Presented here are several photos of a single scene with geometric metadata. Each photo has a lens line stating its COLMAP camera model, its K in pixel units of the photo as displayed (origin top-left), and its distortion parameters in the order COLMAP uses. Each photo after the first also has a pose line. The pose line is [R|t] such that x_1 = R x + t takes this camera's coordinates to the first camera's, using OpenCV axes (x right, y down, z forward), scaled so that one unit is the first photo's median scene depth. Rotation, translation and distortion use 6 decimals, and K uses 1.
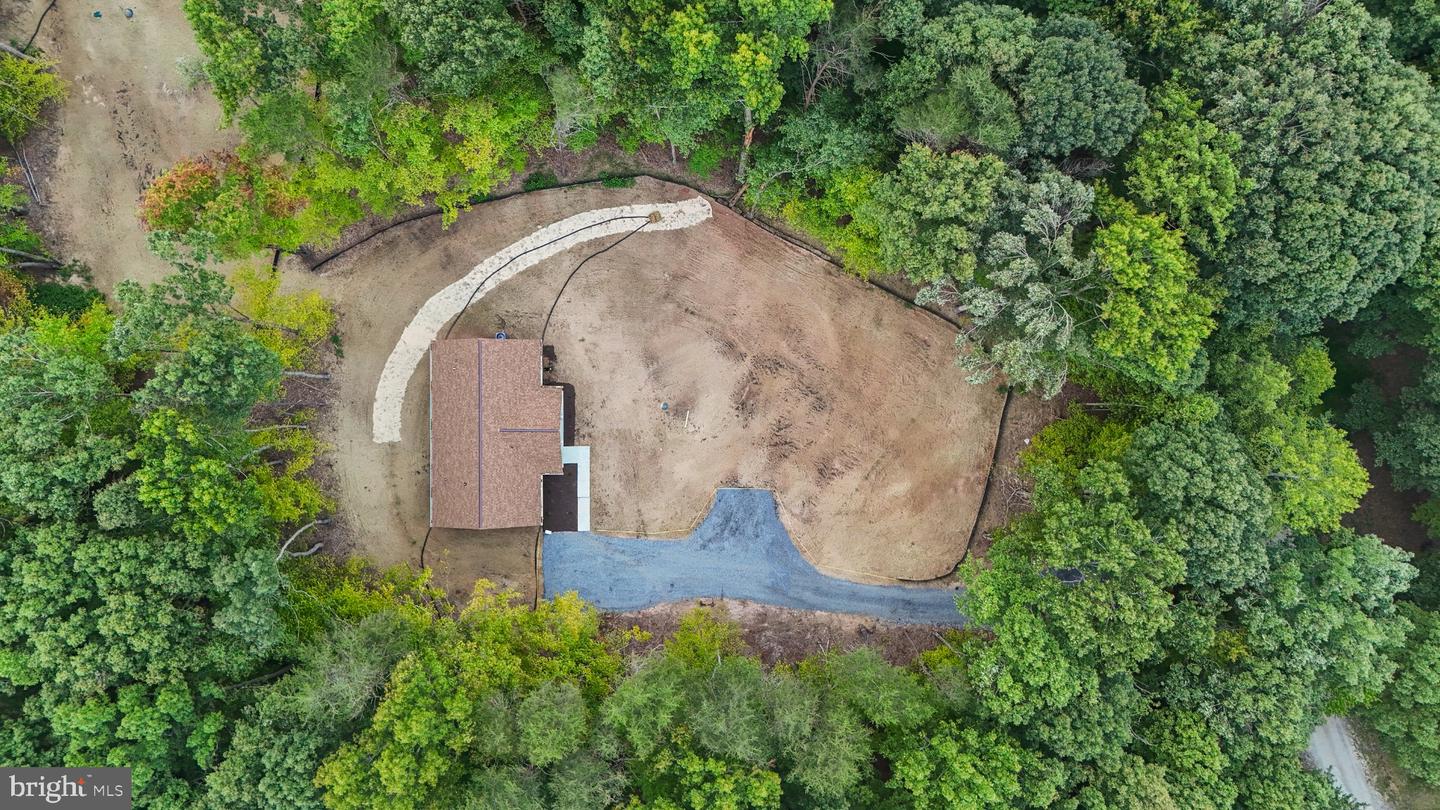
lens RADIAL K [[1035.1, 0, 720.0], [0, 1035.1, 405.0], [0, 0, 1]] dist [0.057942, -0.058878]
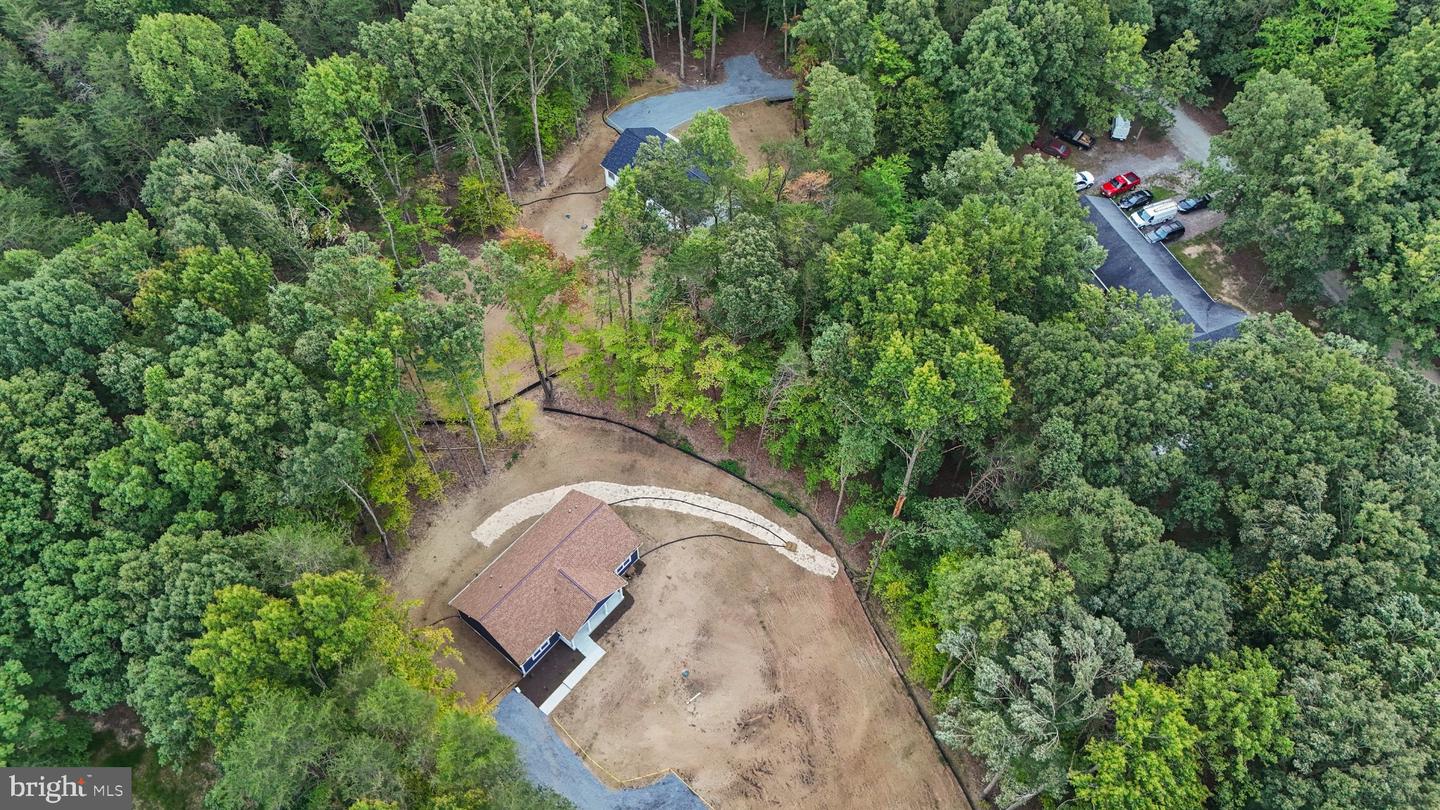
lens RADIAL K [[1035.1, 0, 720.0], [0, 1035.1, 405.0], [0, 0, 1]] dist [0.057942, -0.058878]
pose [[0.764266, 0.521901, -0.378836, 0.223474], [-0.644872, 0.624107, -0.441171, 0.267505], [0.006187, 0.581472, 0.813543, 0.009097]]
